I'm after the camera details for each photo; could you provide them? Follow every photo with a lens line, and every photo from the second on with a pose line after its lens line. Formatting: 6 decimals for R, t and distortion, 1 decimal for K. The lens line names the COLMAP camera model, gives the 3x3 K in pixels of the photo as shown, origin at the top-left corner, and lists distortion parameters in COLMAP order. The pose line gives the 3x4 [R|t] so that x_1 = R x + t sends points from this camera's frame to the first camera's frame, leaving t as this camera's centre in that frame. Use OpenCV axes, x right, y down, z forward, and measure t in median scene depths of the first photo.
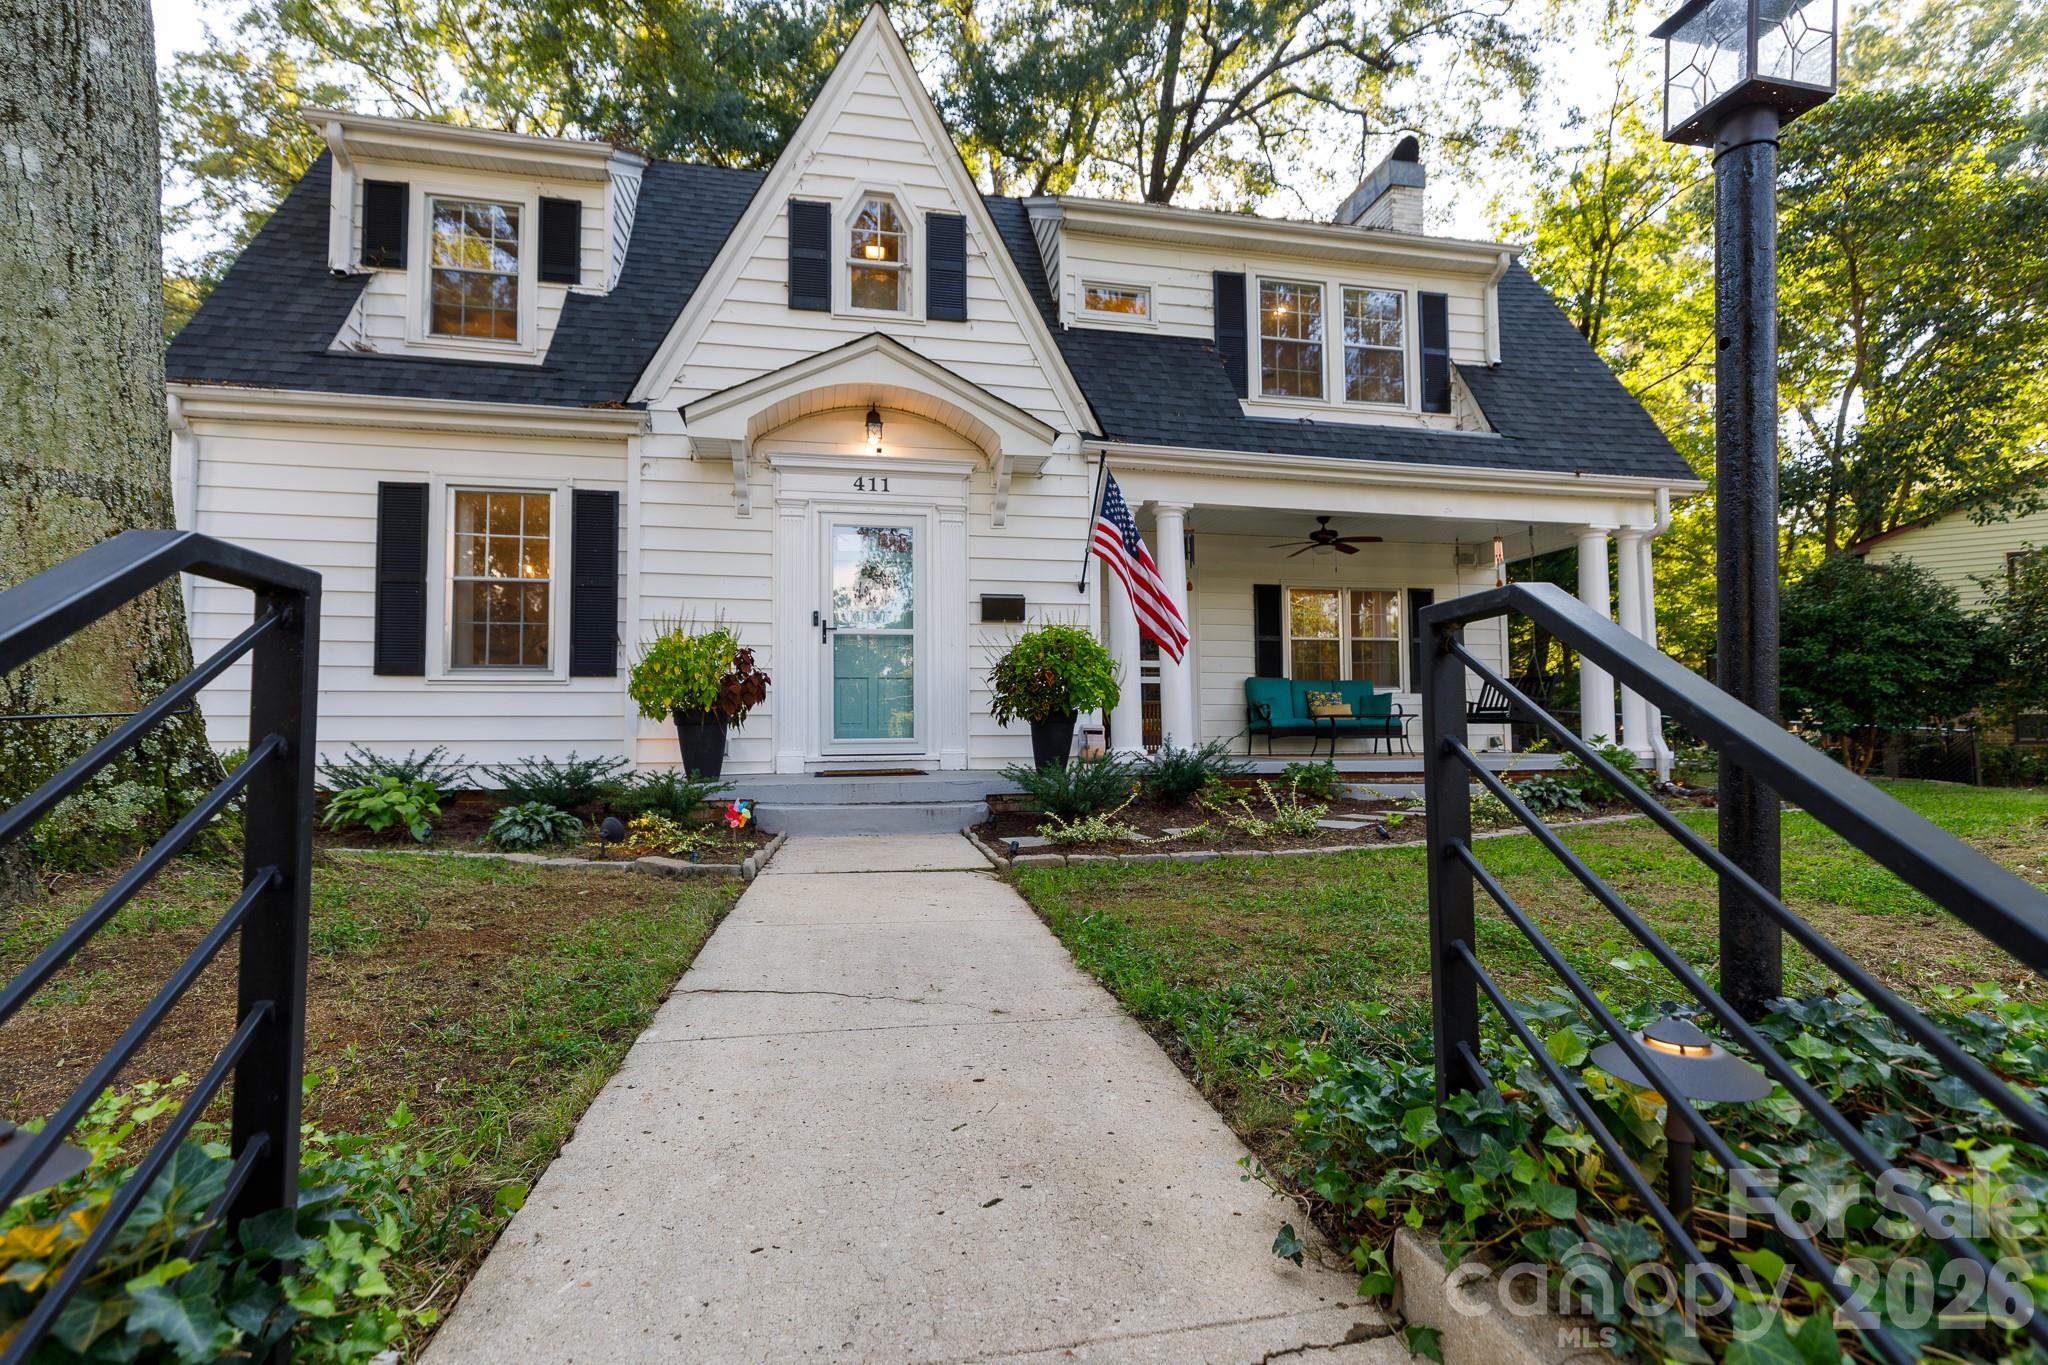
lens RADIAL K [[922.5, 0, 1018.8], [0, 922.5, 667.7], [0, 0, 1]] dist [-0.000212, -0.000019]
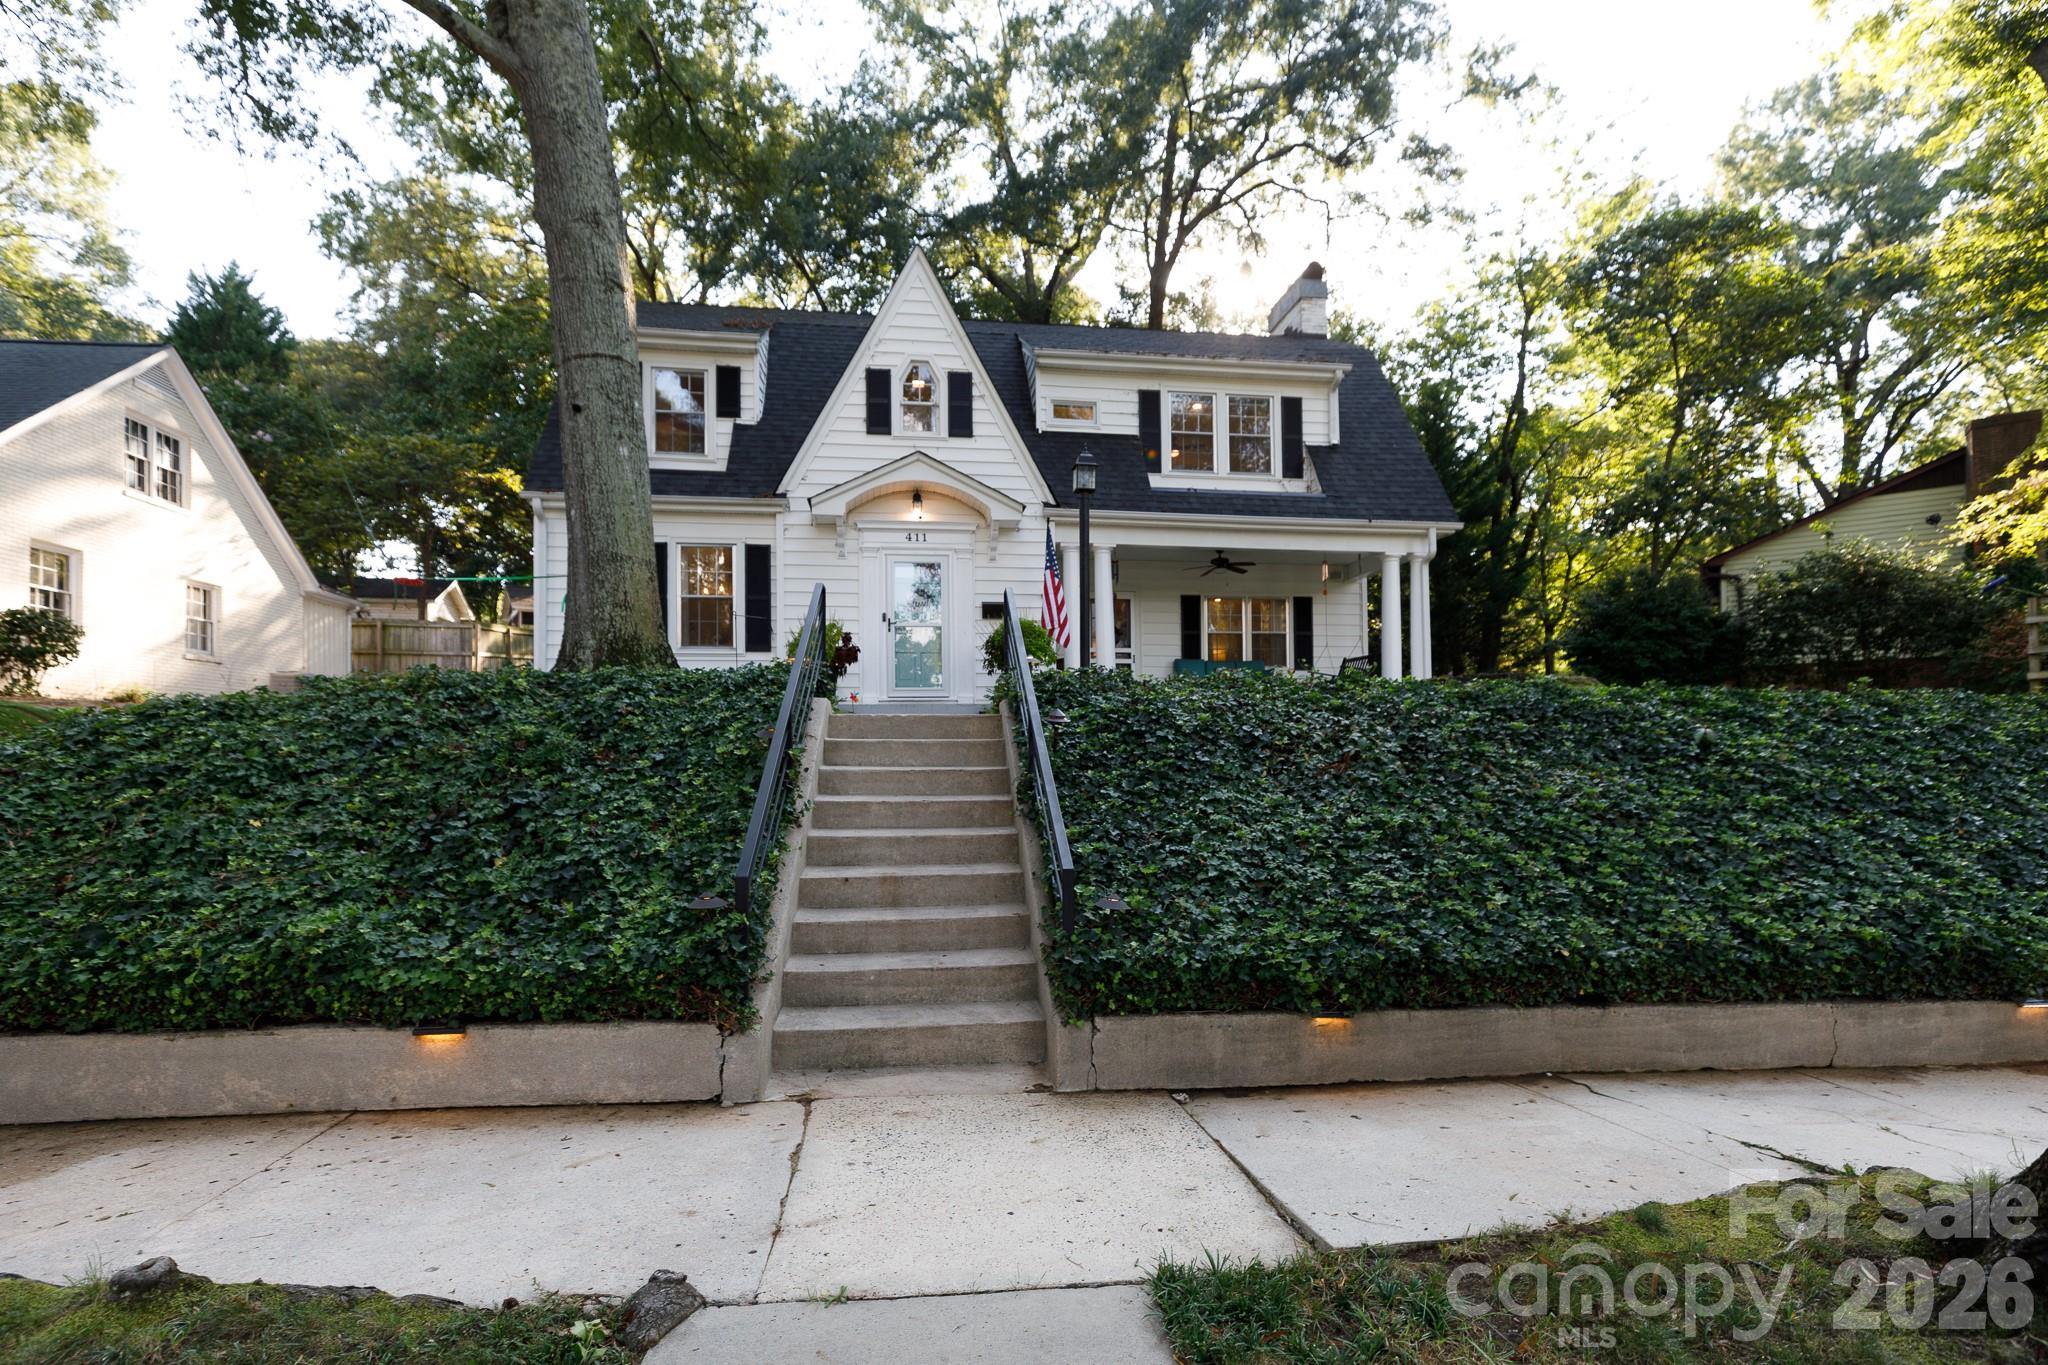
lens RADIAL K [[923.6, 0, 1023.5], [0, 923.6, 701.0], [0, 0, 1]] dist [0.000303, -0.000063]
pose [[0.998385, -0.005768, -0.056509, 0.122716], [0.006730, 0.999835, 0.016855, 0.068471], [0.056402, -0.017208, 0.998260, -0.641027]]
